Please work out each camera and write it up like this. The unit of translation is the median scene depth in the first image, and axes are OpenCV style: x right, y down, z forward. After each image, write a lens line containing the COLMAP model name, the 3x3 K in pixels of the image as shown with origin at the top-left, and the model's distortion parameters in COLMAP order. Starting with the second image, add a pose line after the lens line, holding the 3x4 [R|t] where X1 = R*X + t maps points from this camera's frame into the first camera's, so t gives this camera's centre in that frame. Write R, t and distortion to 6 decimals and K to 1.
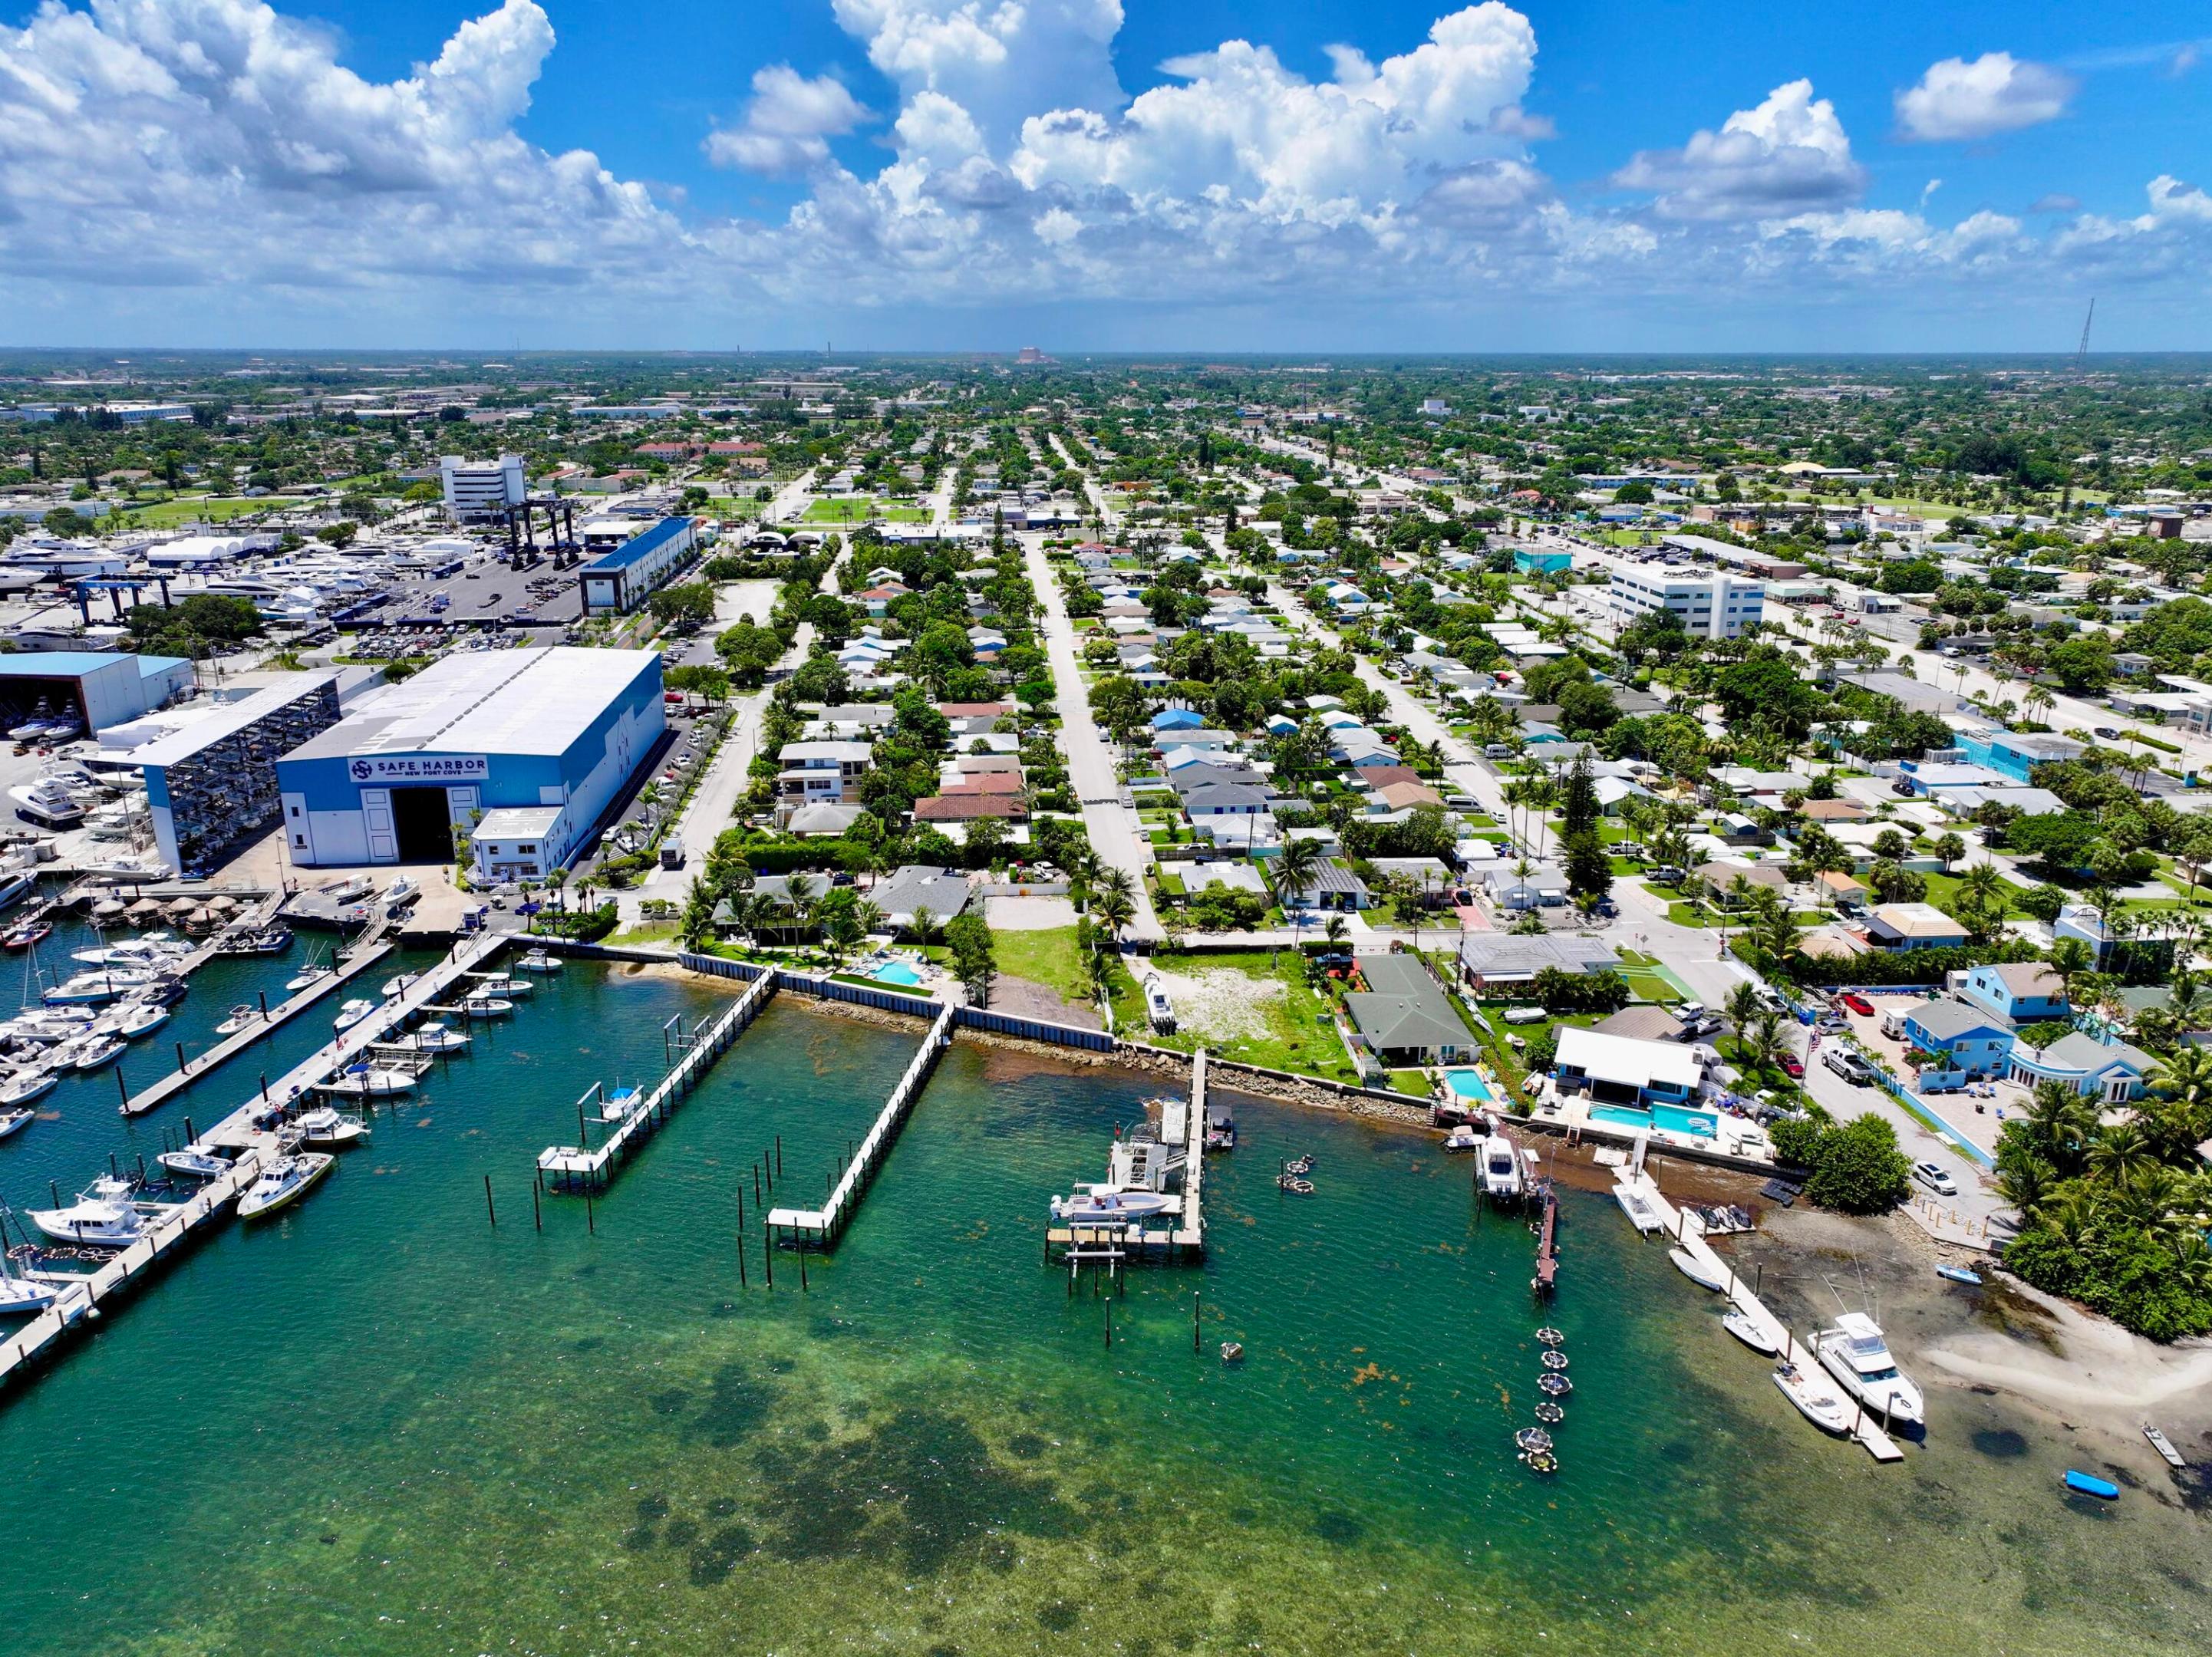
lens RADIAL K [[1550.3, 0, 1114.5], [0, 1550.3, 817.9], [0, 0, 1]] dist [0.004769, 0.009756]
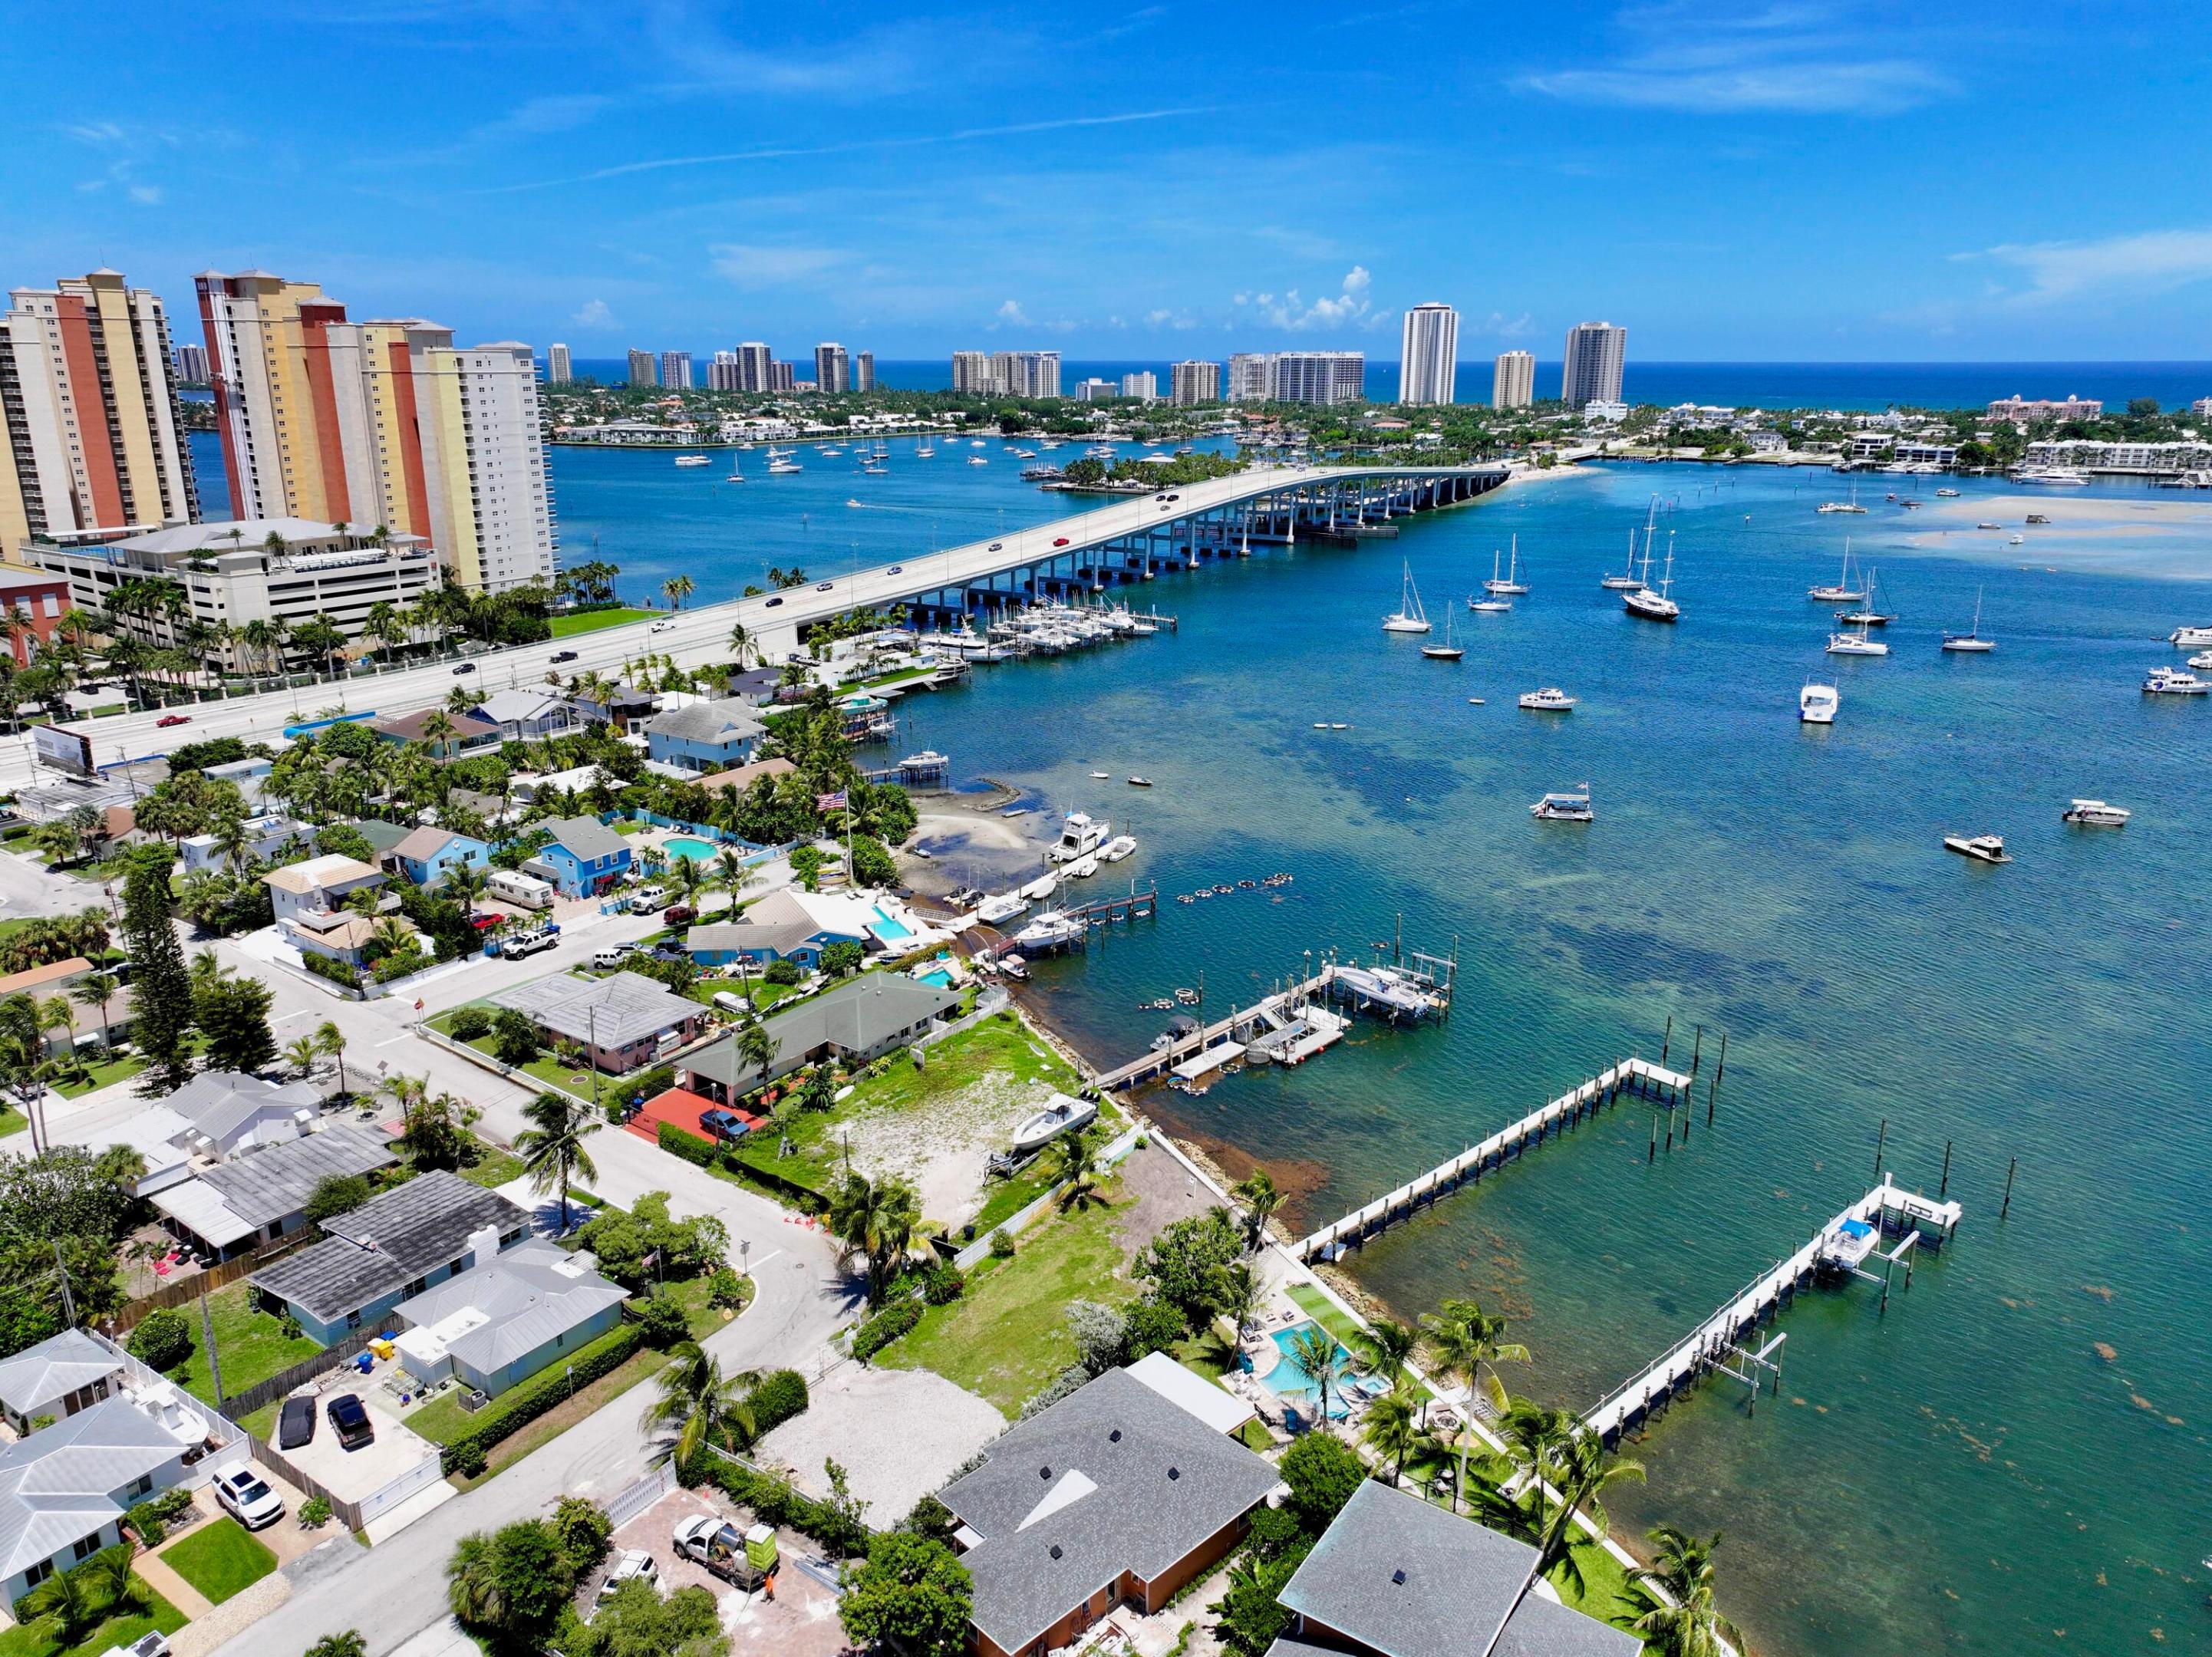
lens RADIAL K [[1550.3, 0, 1114.5], [0, 1550.3, 817.9], [0, 0, 1]] dist [0.004769, 0.009756]
pose [[-0.773509, -0.184686, 0.606279, -0.353286], [0.180726, 0.852610, 0.490300, -0.303478], [-0.607471, 0.488822, -0.626124, 1.218475]]
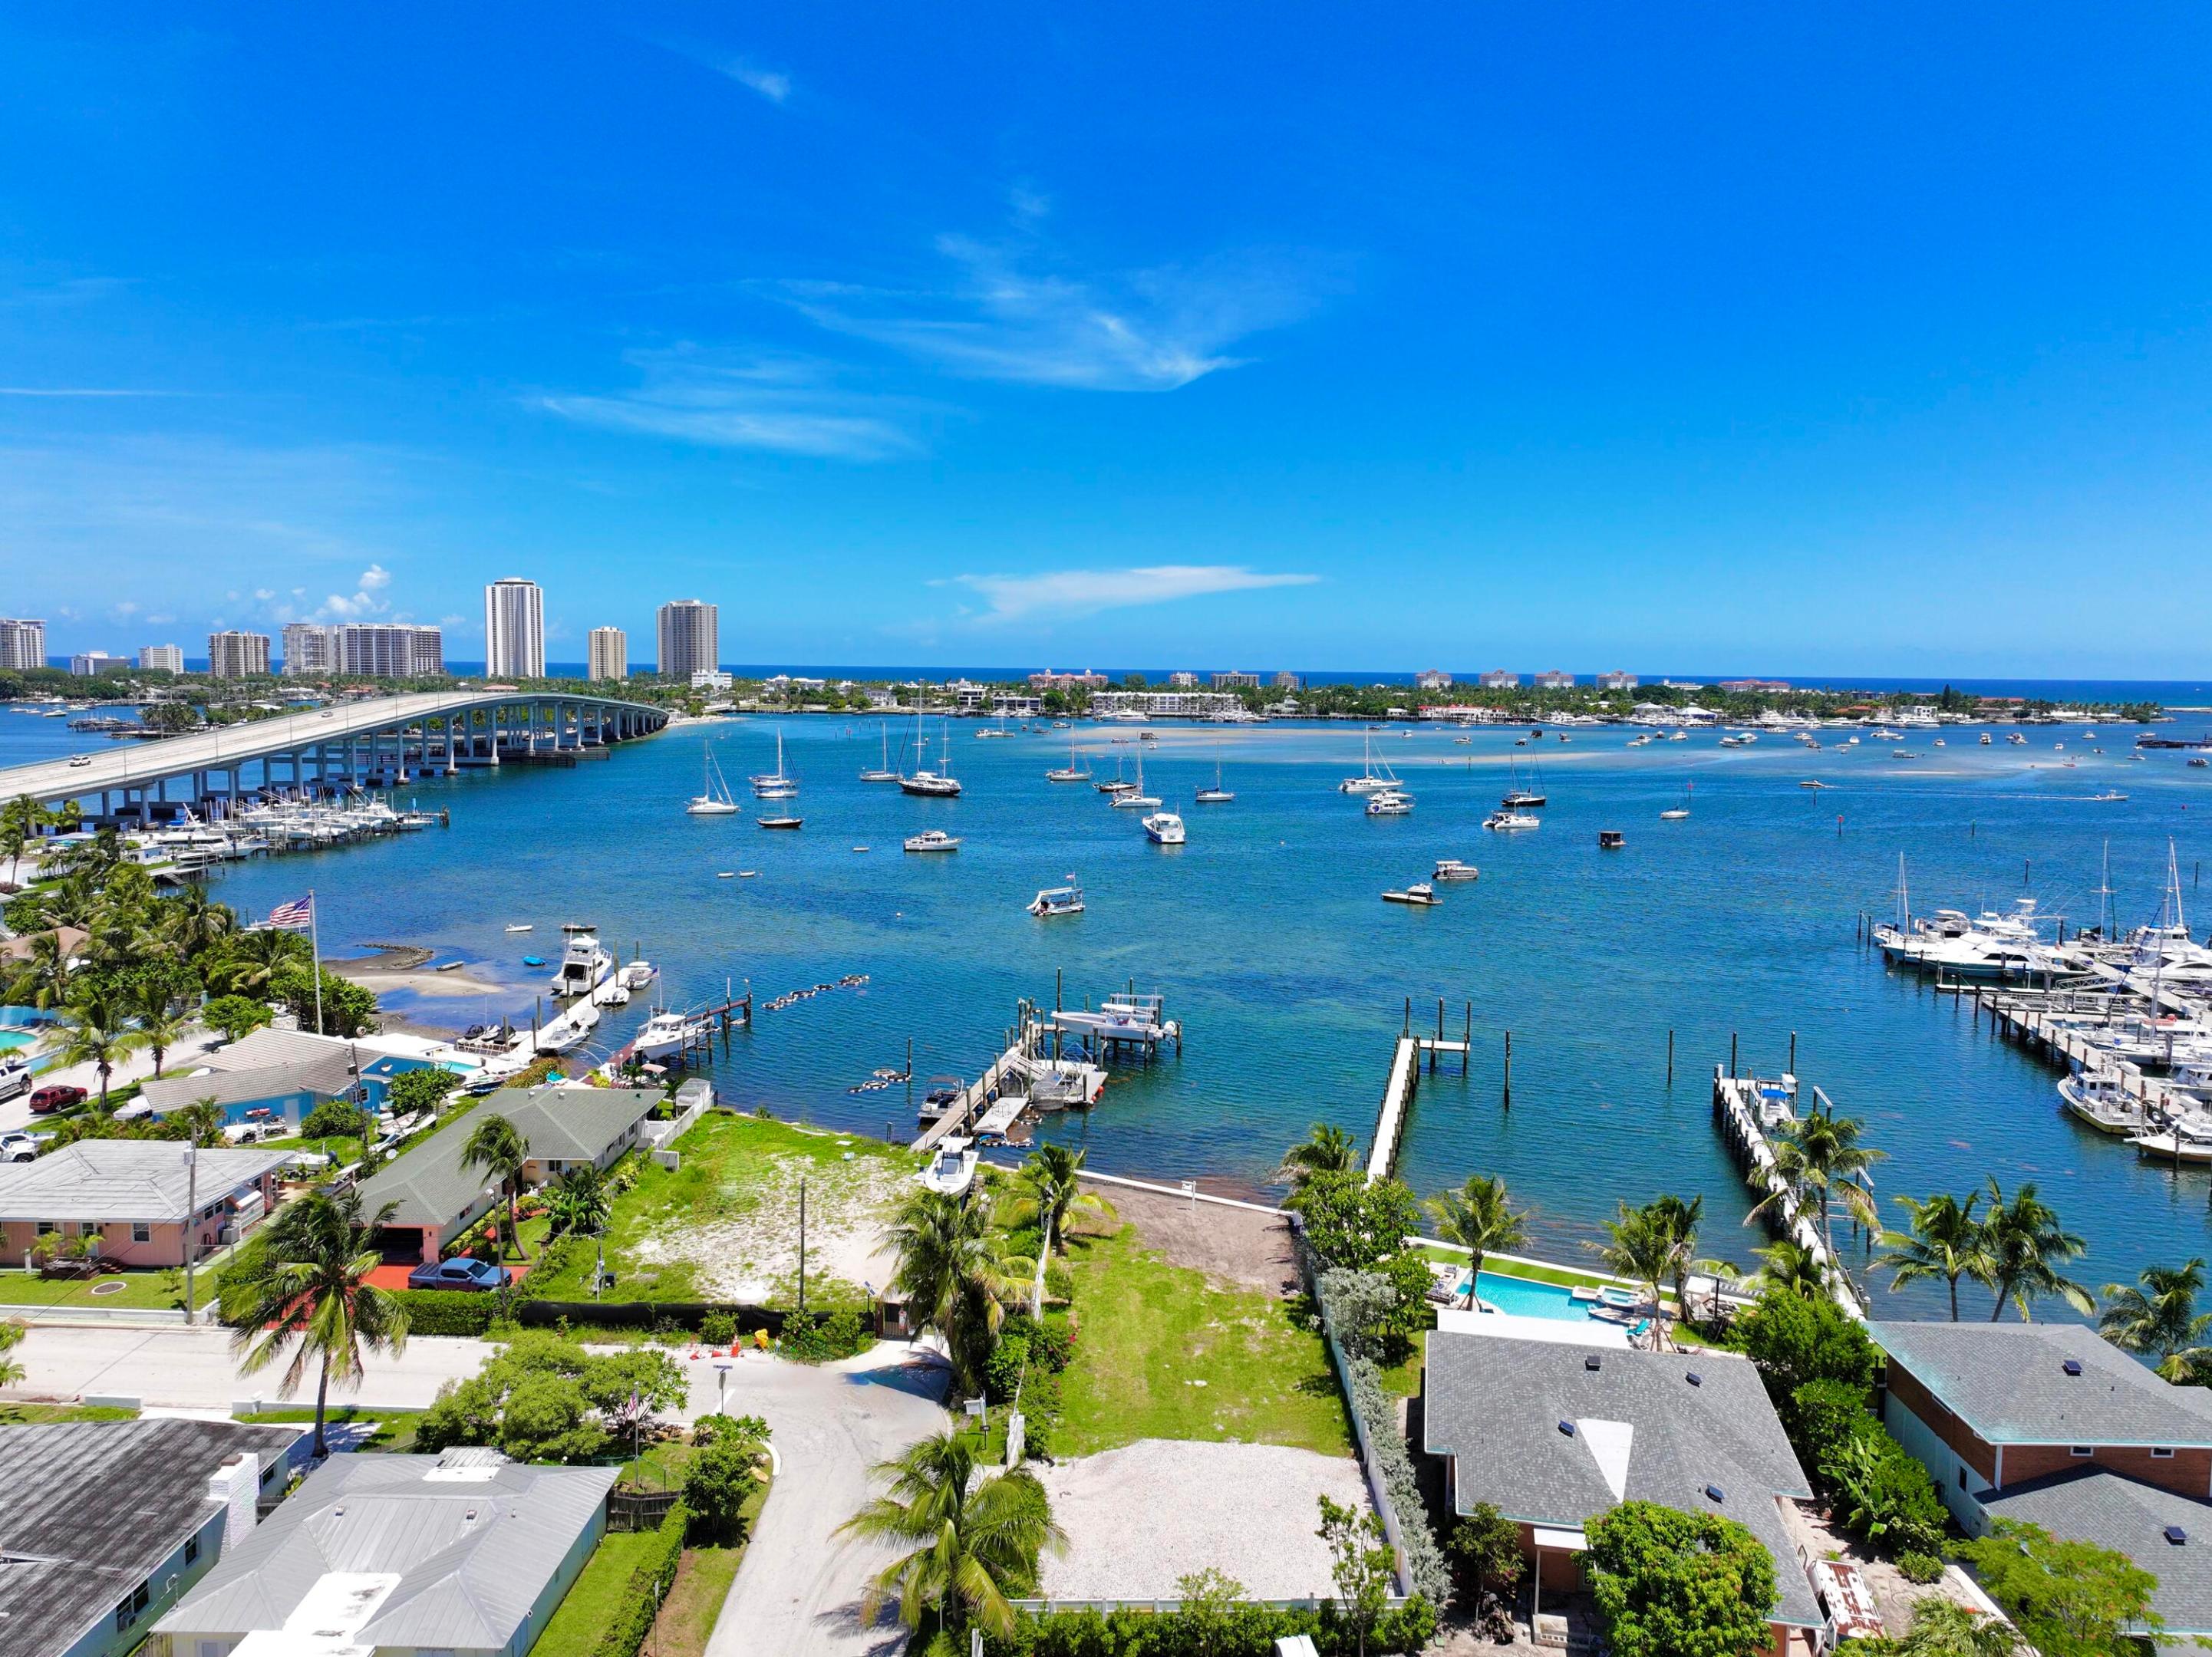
lens RADIAL K [[1550.3, 0, 1114.5], [0, 1550.3, 817.9], [0, 0, 1]] dist [0.004769, 0.009756]
pose [[-0.995067, -0.023308, 0.096426, -0.065413], [0.015335, 0.924181, 0.381647, -0.168514], [-0.098011, 0.381244, -0.919265, 1.281283]]
